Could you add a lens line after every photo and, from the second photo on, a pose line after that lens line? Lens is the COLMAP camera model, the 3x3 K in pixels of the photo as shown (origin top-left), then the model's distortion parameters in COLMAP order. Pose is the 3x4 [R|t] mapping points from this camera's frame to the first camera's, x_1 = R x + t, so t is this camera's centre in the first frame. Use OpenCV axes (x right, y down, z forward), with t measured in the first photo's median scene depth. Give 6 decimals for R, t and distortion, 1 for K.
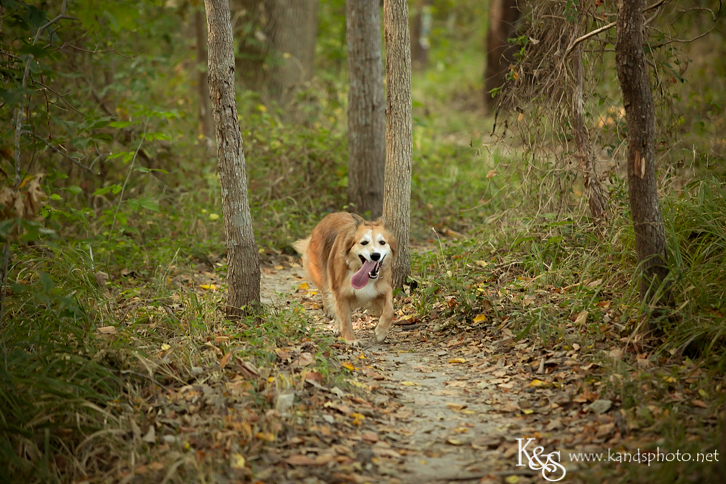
lens RADIAL K [[4208.8, 0, 362.0], [0, 4208.8, 240.7], [0, 0, 1]] dist [1.539322, 0.000000]
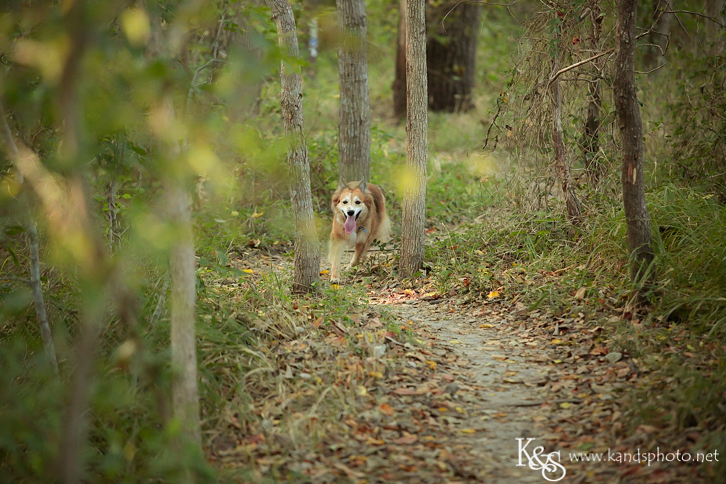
lens RADIAL K [[4208.8, 0, 364.0], [0, 4208.8, 243.7], [0, 0, 1]] dist [1.539322, 0.000000]
pose [[0.999320, 0.006424, 0.036318, -0.064742], [-0.006430, 0.999979, 0.000054, 0.003896], [-0.036317, -0.000288, 0.999340, -0.293671]]
